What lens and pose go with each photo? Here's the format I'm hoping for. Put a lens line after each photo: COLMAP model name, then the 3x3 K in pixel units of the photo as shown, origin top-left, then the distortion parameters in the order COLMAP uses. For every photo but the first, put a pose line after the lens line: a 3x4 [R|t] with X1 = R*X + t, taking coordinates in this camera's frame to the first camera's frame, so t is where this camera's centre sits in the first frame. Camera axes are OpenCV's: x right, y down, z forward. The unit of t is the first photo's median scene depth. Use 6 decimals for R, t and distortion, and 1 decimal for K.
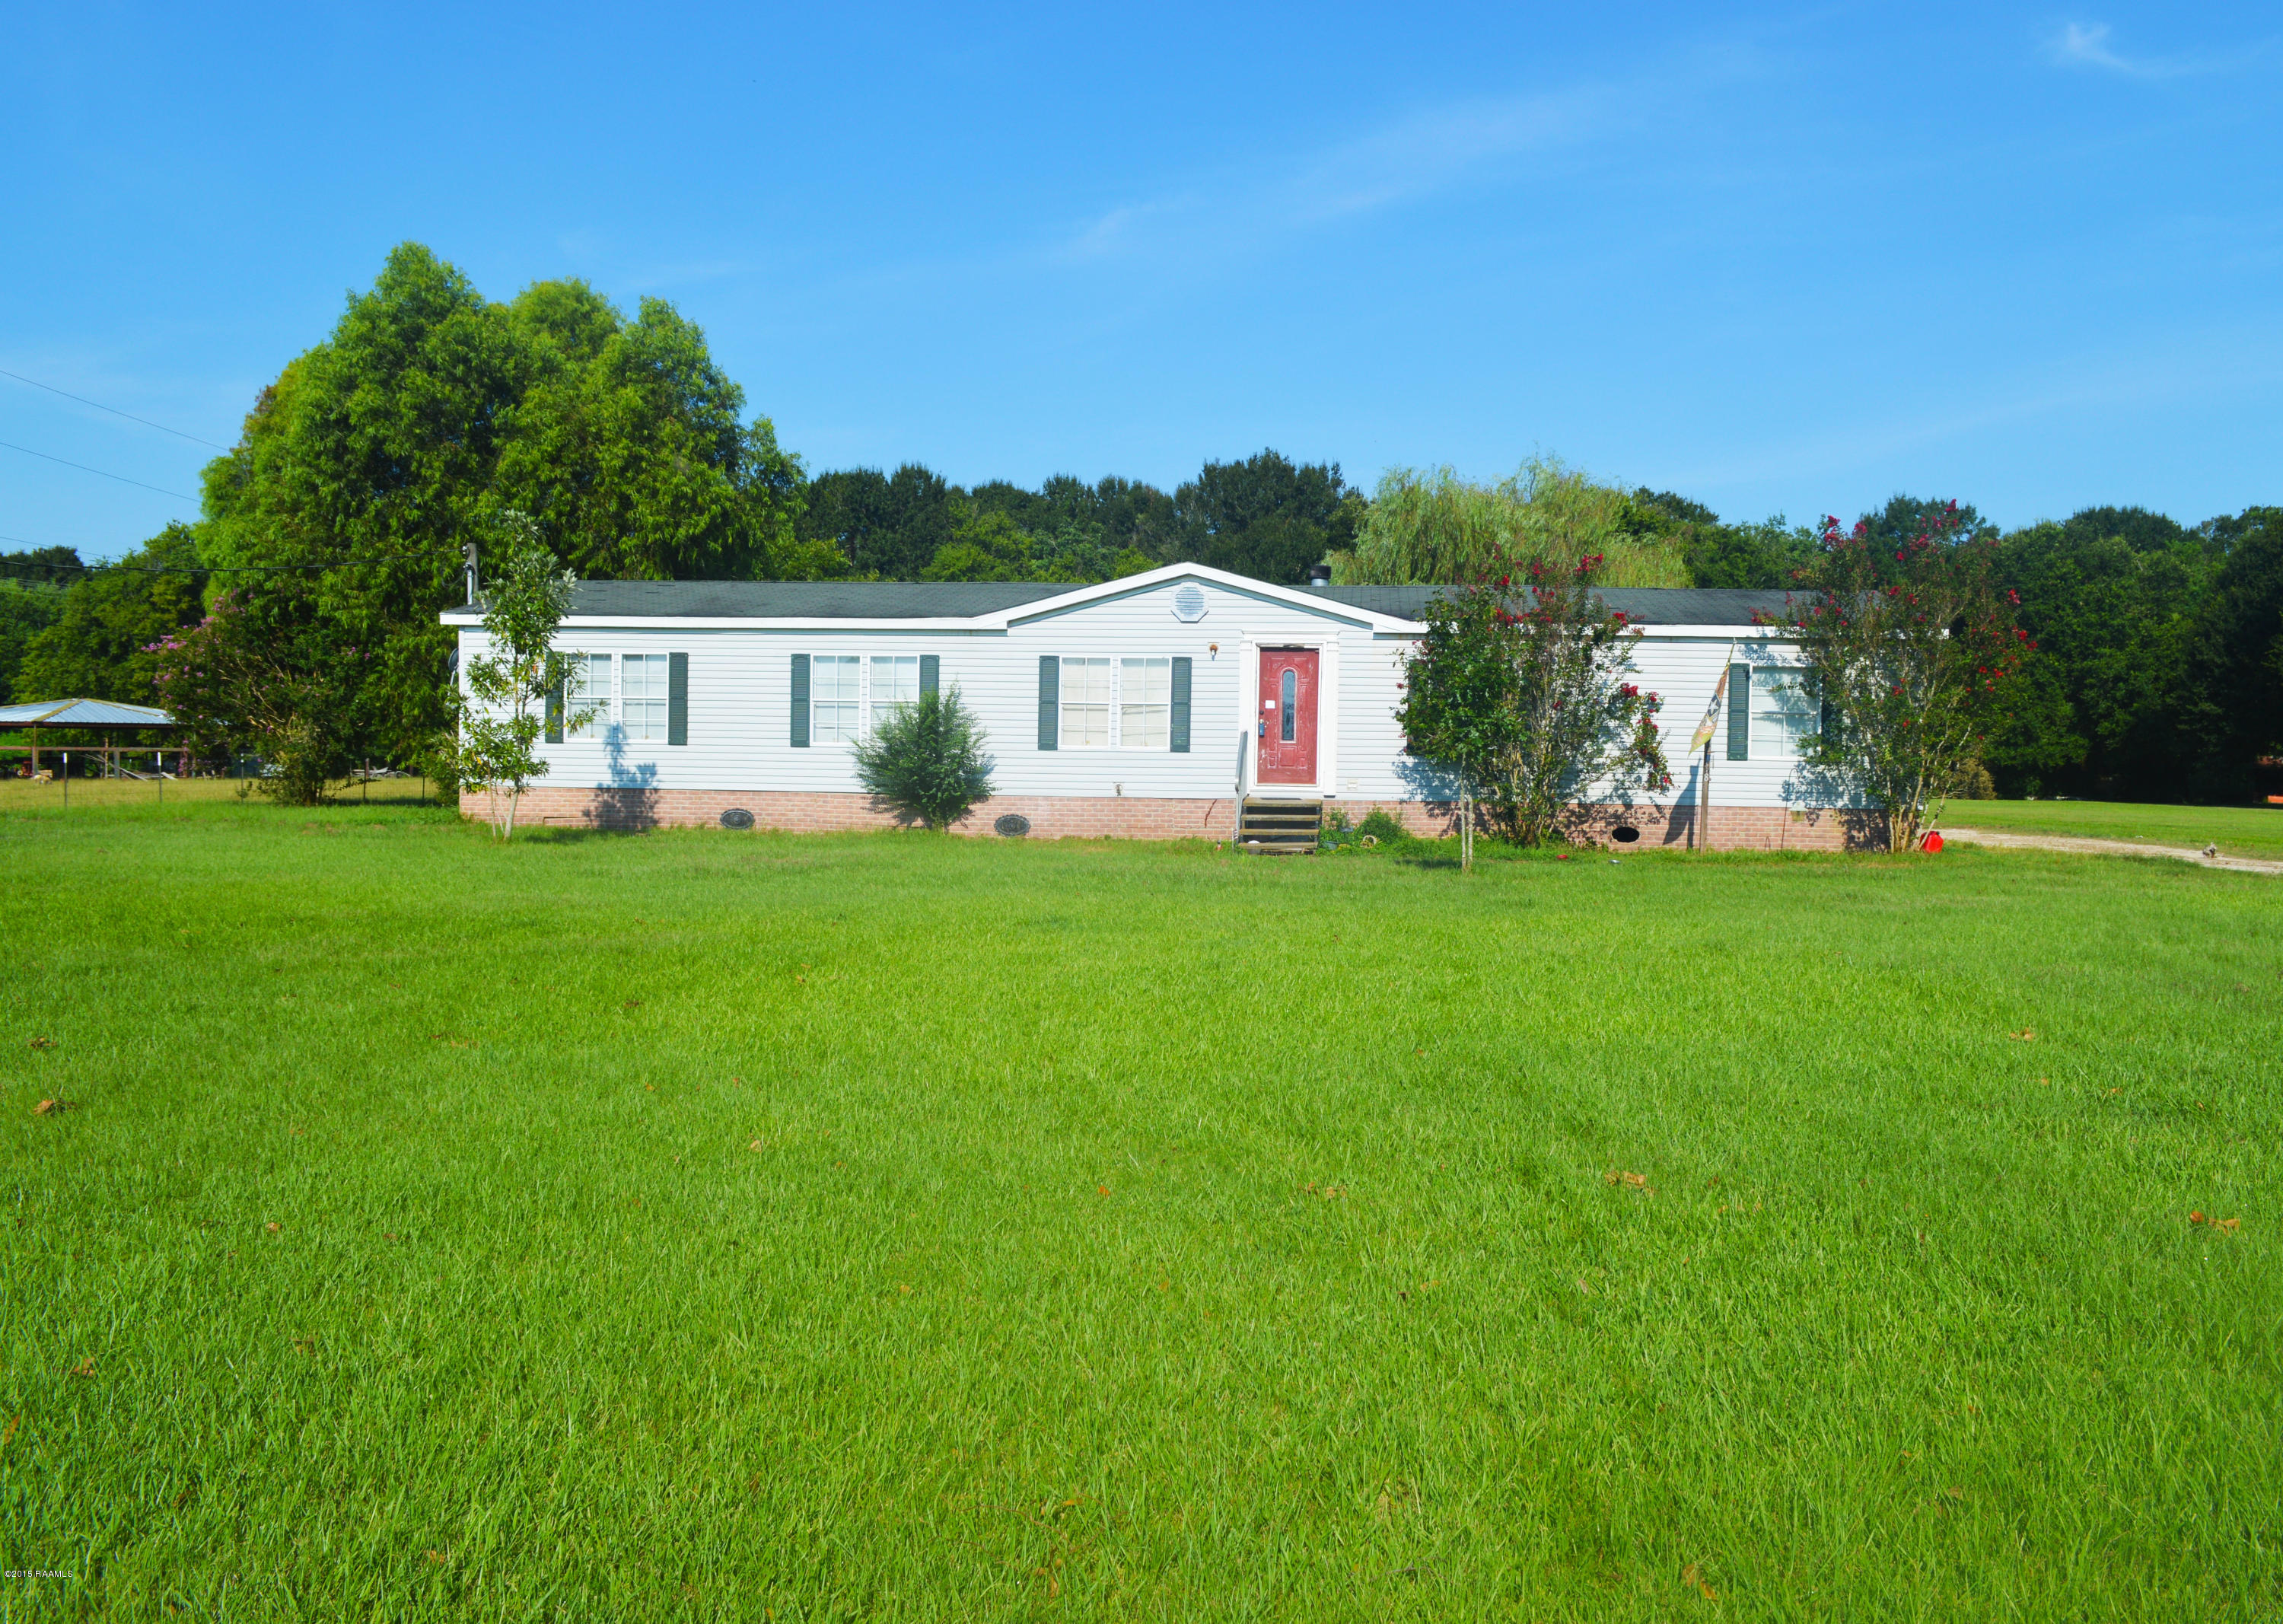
lens RADIAL K [[1873.9, 0, 1150.7], [0, 1873.9, 827.0], [0, 0, 1]] dist [-0.068088, -0.009995]
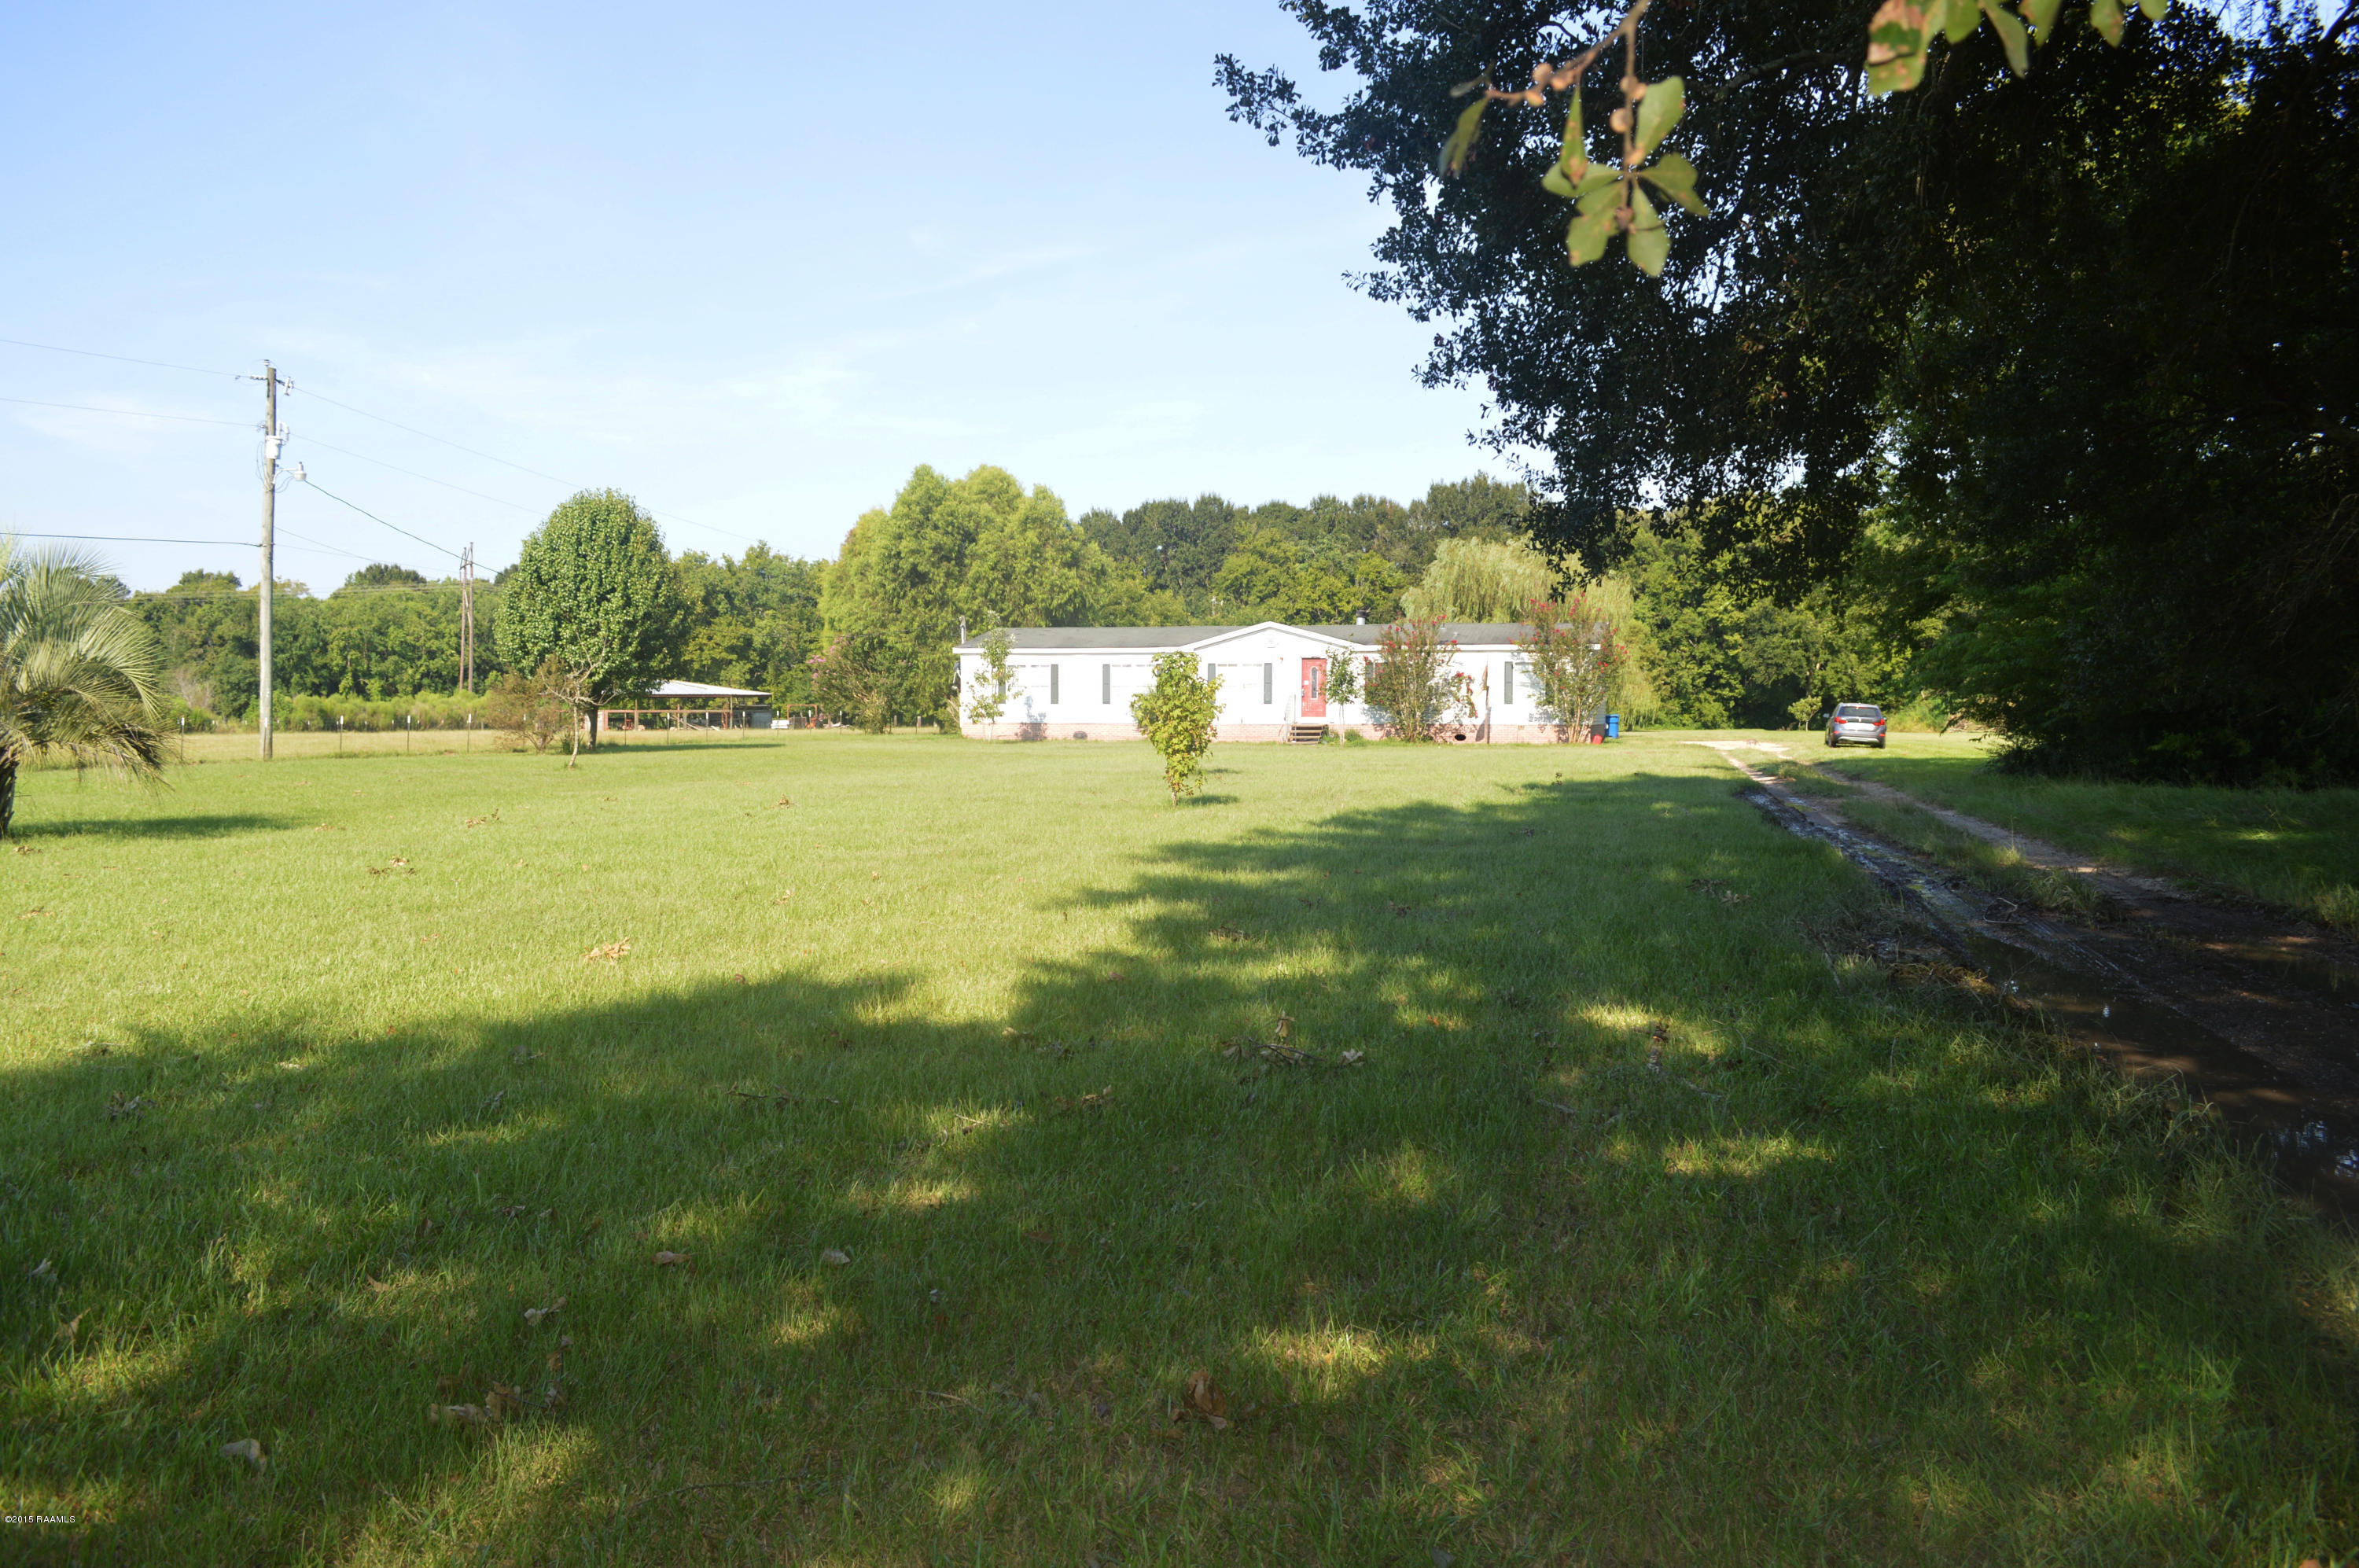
lens RADIAL K [[1924.8, 0, 1173.7], [0, 1924.8, 782.9], [0, 0, 1]] dist [-0.059056, -0.001086]
pose [[0.985049, -0.006967, -0.172134, 0.256703], [0.006814, 0.999976, -0.001482, 0.049847], [0.172140, 0.000287, 0.985072, -1.129100]]
